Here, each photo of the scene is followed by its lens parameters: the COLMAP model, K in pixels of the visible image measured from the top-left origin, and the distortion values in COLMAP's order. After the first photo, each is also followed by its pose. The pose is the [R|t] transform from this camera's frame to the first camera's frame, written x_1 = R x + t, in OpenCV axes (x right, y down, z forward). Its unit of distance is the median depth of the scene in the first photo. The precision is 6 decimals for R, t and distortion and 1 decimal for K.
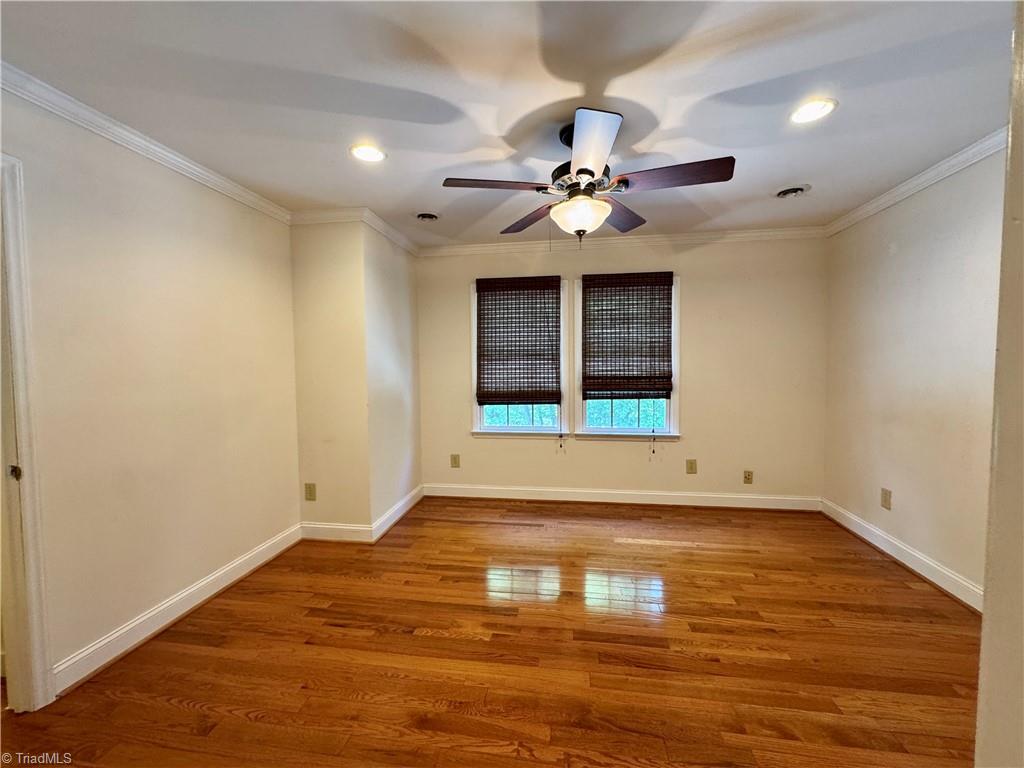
lens RADIAL K [[408.6, 0, 511.1], [0, 408.6, 382.9], [0, 0, 1]] dist [-0.004313, -0.000016]
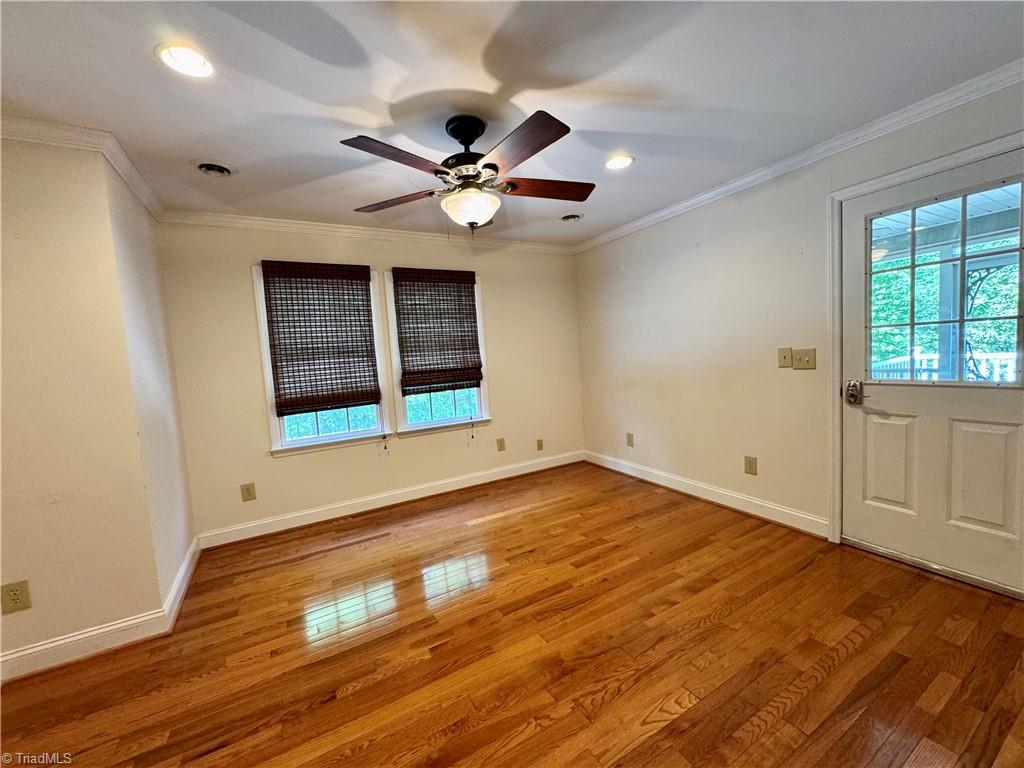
lens RADIAL K [[408.6, 0, 513.1], [0, 408.6, 382.9], [0, 0, 1]] dist [-0.004313, -0.000016]
pose [[0.781247, -0.083459, 0.618617, -0.285266], [0.083556, 0.996085, 0.028861, 0.004261], [-0.618604, 0.029142, 0.785162, 0.098525]]
